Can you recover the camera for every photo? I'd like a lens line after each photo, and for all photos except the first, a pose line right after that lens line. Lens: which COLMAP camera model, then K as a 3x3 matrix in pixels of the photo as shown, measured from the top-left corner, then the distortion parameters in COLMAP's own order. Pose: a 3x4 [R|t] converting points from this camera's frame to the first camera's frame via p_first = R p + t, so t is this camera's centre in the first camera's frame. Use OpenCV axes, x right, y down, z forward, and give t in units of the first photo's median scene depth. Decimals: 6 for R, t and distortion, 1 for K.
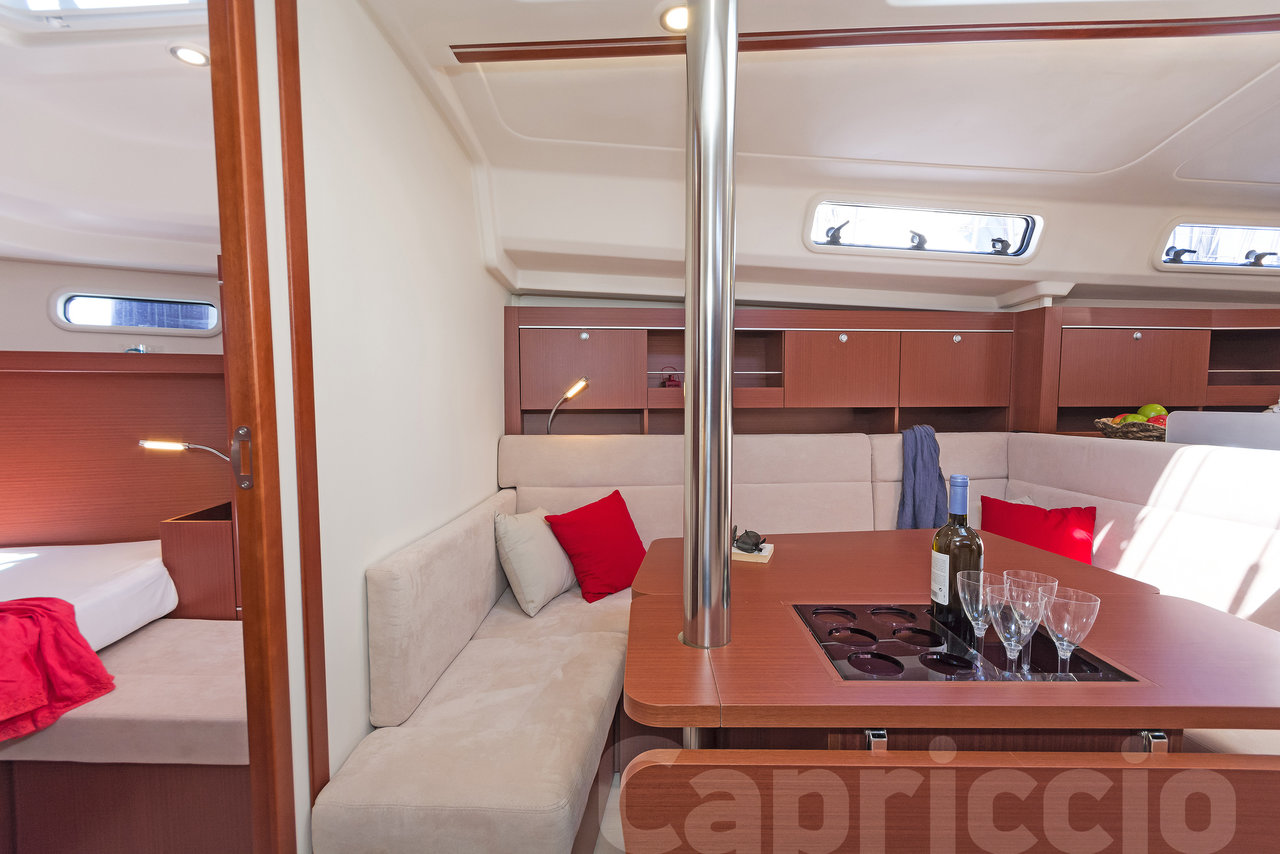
lens RADIAL K [[581.6, 0, 630.9], [0, 581.6, 435.1], [0, 0, 1]] dist [0.001568, 0.000122]
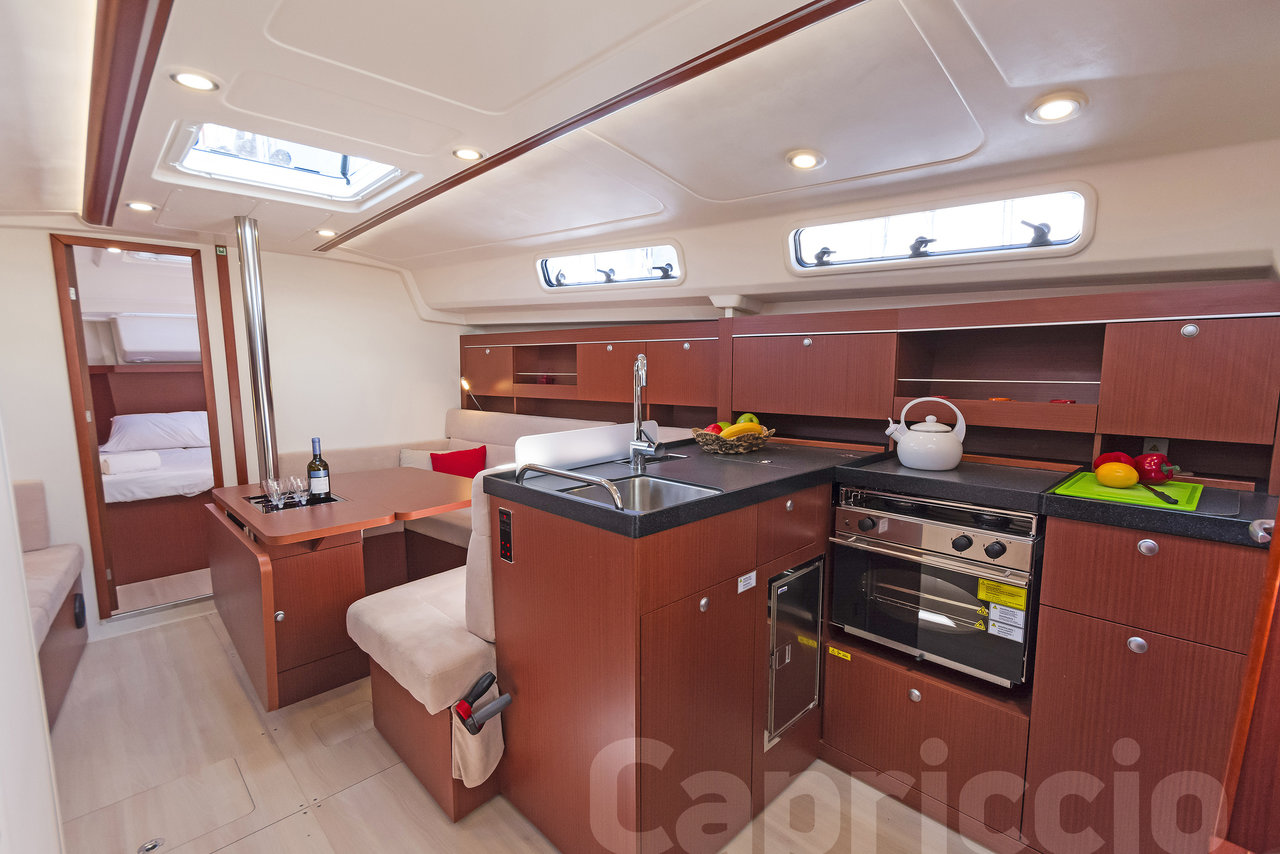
lens RADIAL K [[576.0, 0, 654.3], [0, 576.0, 436.6], [0, 0, 1]] dist [0.001935, 0.000040]
pose [[0.717934, 0.091898, -0.690018, 1.363083], [-0.021365, 0.993689, 0.110112, -0.115551], [0.695783, -0.064311, 0.715367, 0.131898]]
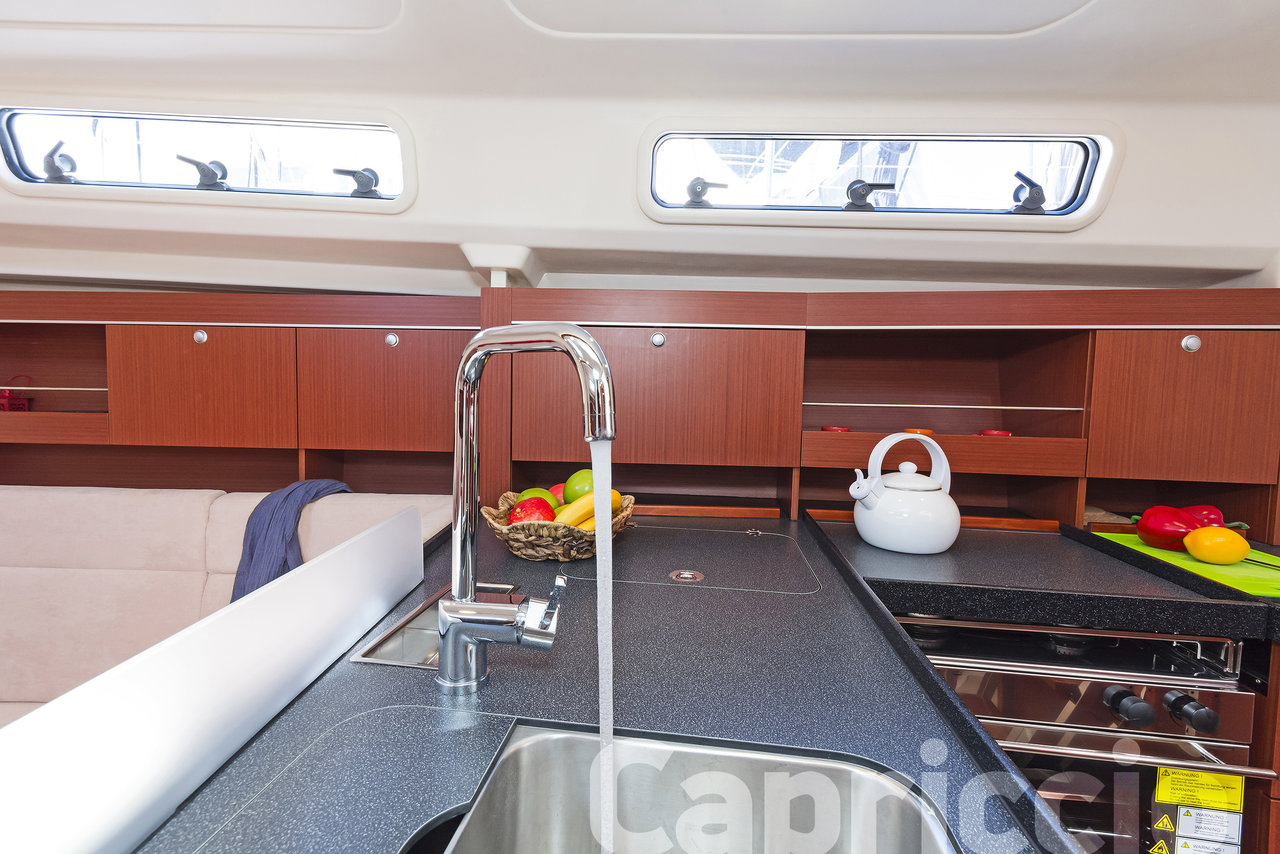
lens RADIAL K [[578.4, 0, 614.9], [0, 578.4, 420.4], [0, 0, 1]] dist [0.004729, 0.000421]
pose [[0.990389, 0.031112, -0.134765, 0.909233], [-0.026805, 0.999074, 0.033653, -0.110501], [0.135687, -0.029717, 0.990306, 0.437608]]
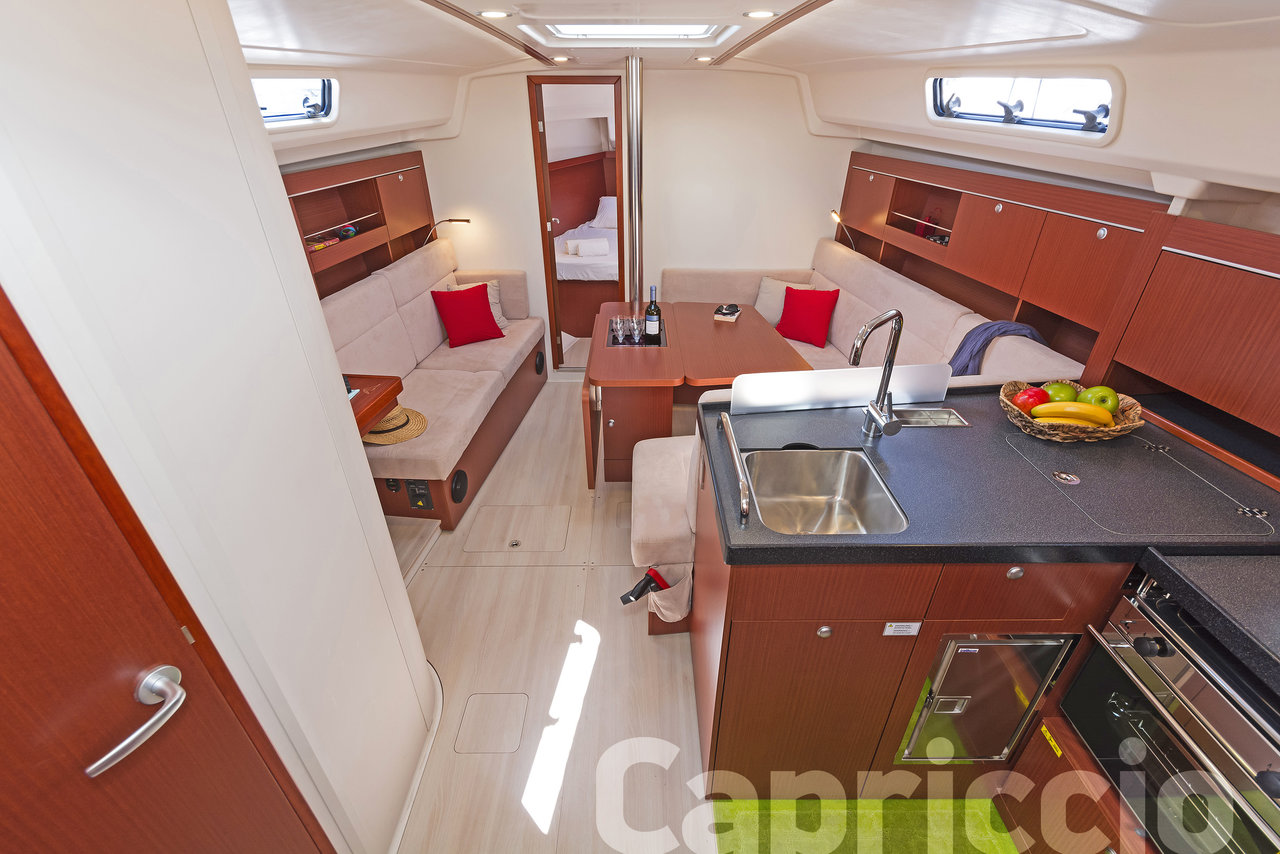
lens RADIAL K [[565.9, 0, 643.7], [0, 565.9, 434.5], [0, 0, 1]] dist [0.002133, 0.000061]
pose [[0.021351, 0.513073, -0.858080, 1.372233], [-0.027731, 0.858249, 0.512484, -0.314258], [0.999387, 0.012854, 0.032552, 0.384729]]
